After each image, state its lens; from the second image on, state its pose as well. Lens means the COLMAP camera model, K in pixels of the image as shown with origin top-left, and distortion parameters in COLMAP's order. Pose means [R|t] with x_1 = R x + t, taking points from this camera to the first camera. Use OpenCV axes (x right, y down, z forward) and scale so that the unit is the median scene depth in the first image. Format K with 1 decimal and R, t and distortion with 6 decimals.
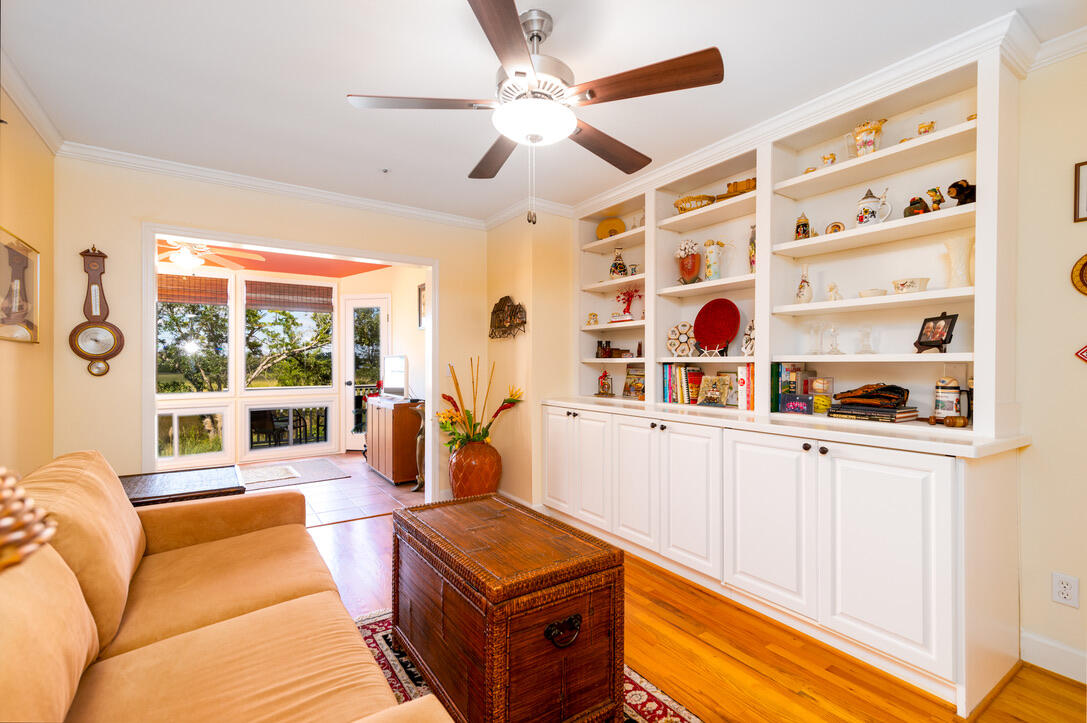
lens RADIAL K [[482.3, 0, 543.5], [0, 482.3, 361.5], [0, 0, 1]] dist [-0.001584, -0.000139]
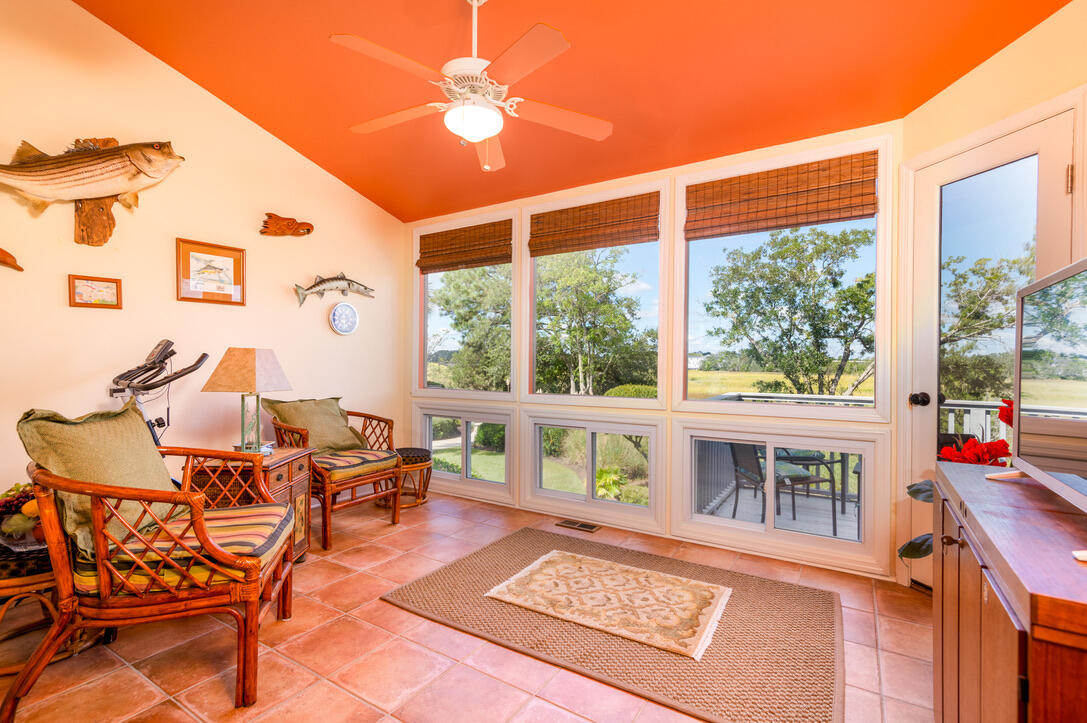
lens RADIAL K [[502.2, 0, 543.5], [0, 502.2, 361.5], [0, 0, 1]] dist [0.011487, 0.000035]
pose [[0.408843, -0.000733, -0.912605, -0.380192], [-0.006356, 0.999973, -0.003651, 0.046513], [0.912583, 0.007293, 0.408827, 1.325459]]
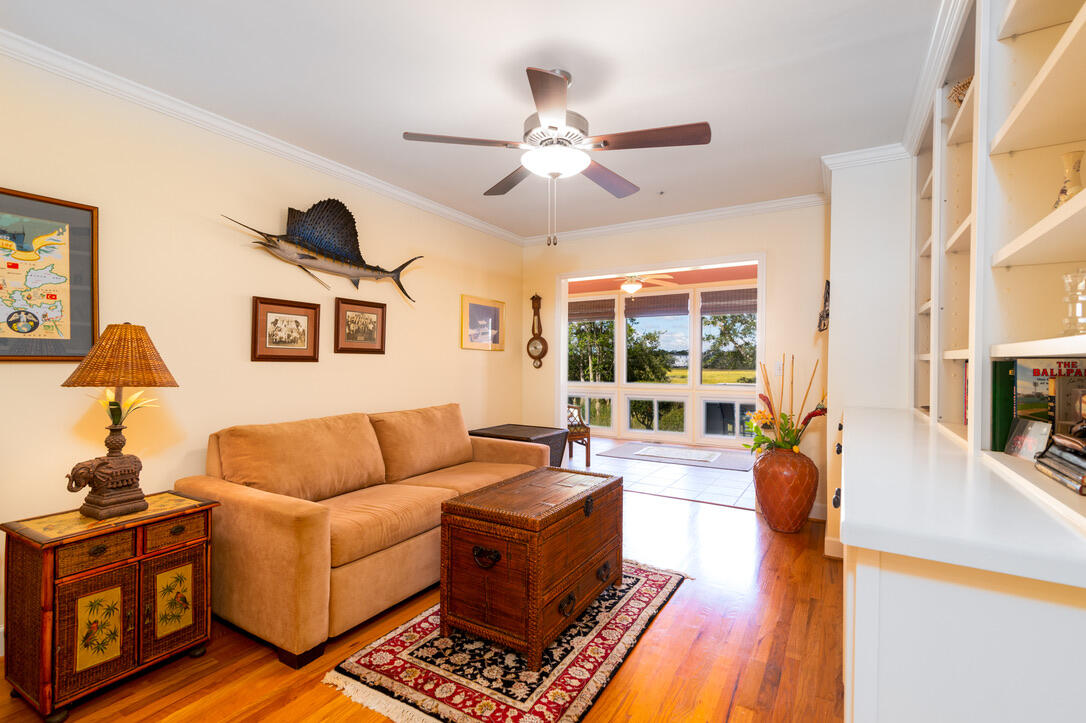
lens RADIAL K [[501.8, 0, 543.0], [0, 501.8, 361.5], [0, 0, 1]] dist [0.011487, 0.000035]
pose [[0.427166, -0.002053, -0.904171, 0.681767], [0.002637, 0.999996, -0.001025, 0.003658], [0.904169, -0.001947, 0.427170, 0.262753]]
